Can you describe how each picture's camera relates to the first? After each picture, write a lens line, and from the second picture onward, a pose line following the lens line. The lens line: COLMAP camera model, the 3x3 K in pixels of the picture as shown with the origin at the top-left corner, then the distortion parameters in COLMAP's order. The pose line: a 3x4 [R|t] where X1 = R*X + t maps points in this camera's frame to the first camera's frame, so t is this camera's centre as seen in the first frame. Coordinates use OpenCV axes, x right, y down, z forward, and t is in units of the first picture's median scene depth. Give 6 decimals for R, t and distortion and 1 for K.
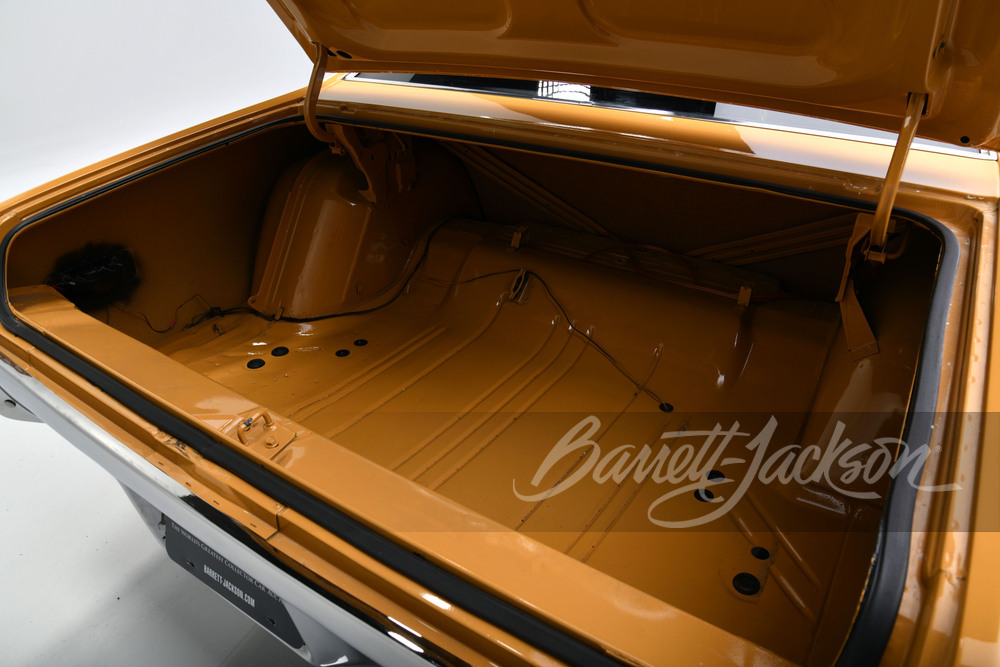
lens RADIAL K [[677.2, 0, 507.5], [0, 677.2, 337.3], [0, 0, 1]] dist [-0.079273, 0.038534]
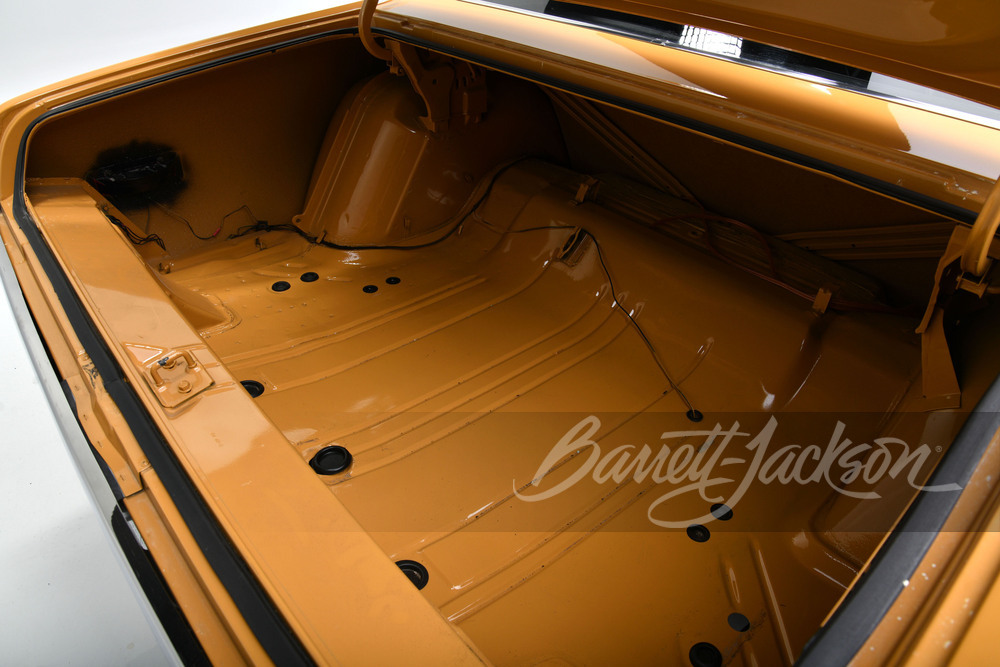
lens RADIAL K [[680.2, 0, 500.0], [0, 680.2, 333.5], [0, 0, 1]] dist [-0.077657, 0.029022]
pose [[0.967852, 0.170822, -0.184612, 0.116913], [-0.154293, 0.982893, 0.100570, -0.038755], [0.198634, -0.068852, 0.977652, 0.104919]]
